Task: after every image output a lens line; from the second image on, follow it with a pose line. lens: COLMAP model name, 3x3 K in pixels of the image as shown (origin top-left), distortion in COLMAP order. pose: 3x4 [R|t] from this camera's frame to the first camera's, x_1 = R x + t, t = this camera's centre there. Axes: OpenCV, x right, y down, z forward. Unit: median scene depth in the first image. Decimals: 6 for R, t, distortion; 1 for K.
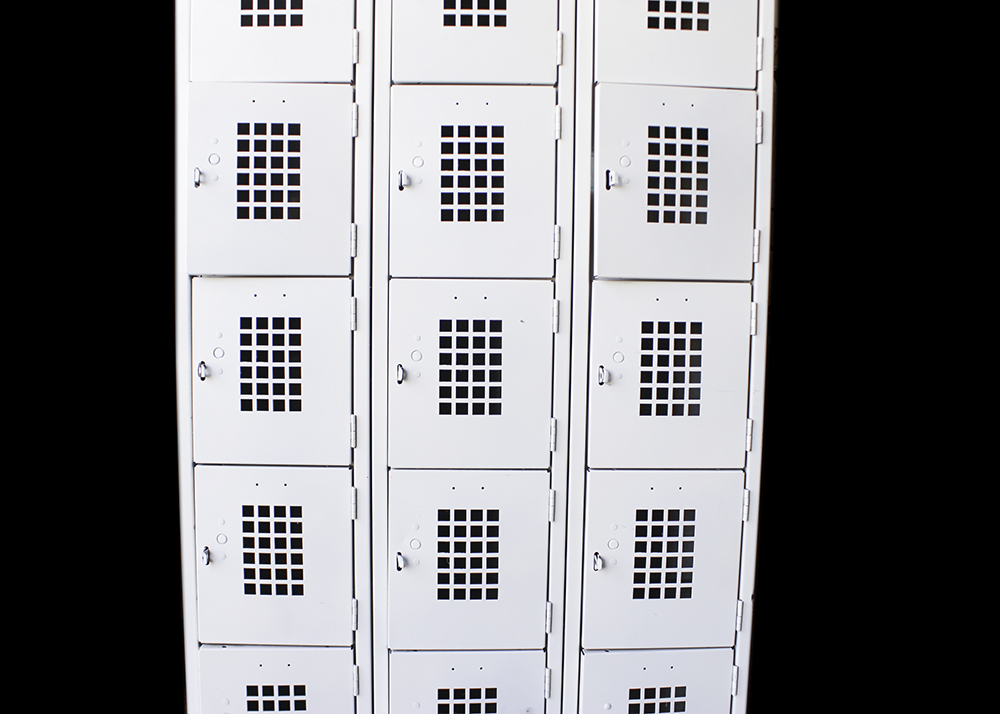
lens RADIAL K [[1240.2, 0, 500.4], [0, 1240.2, 362.8], [0, 0, 1]] dist [-0.188995, 0.000000]
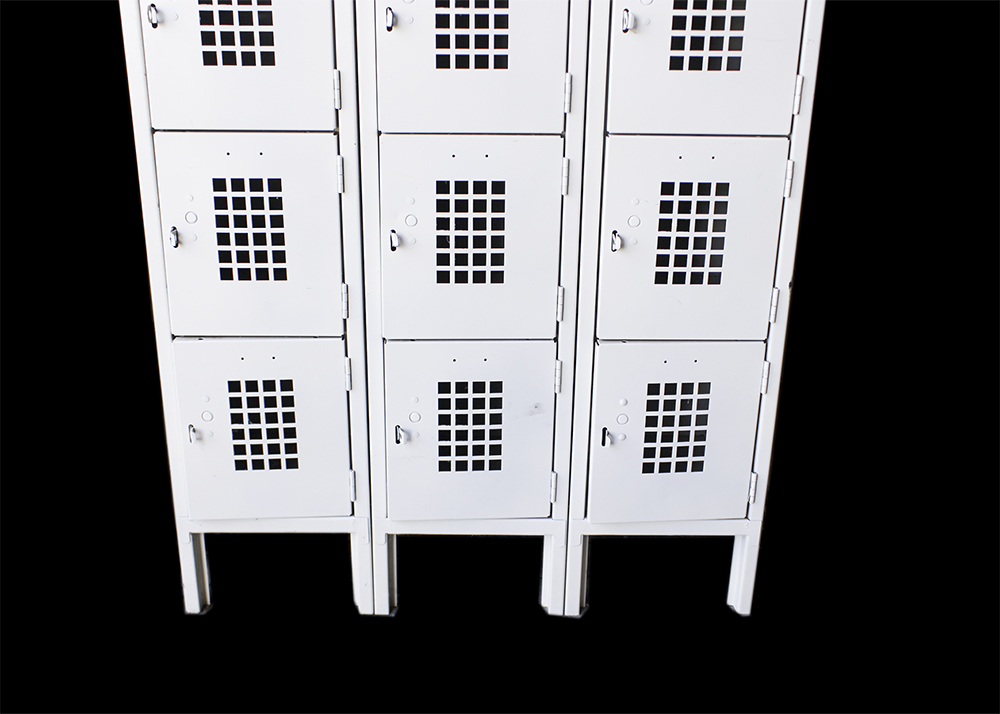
lens RADIAL K [[1438.9, 0, 484.1], [0, 1438.9, 356.5], [0, 0, 1]] dist [0.046173, 0.000000]
pose [[0.999856, 0.001613, -0.016870, 0.001455], [0.003937, 0.946111, 0.323820, -0.100744], [0.016483, -0.323840, 0.945968, -0.013409]]
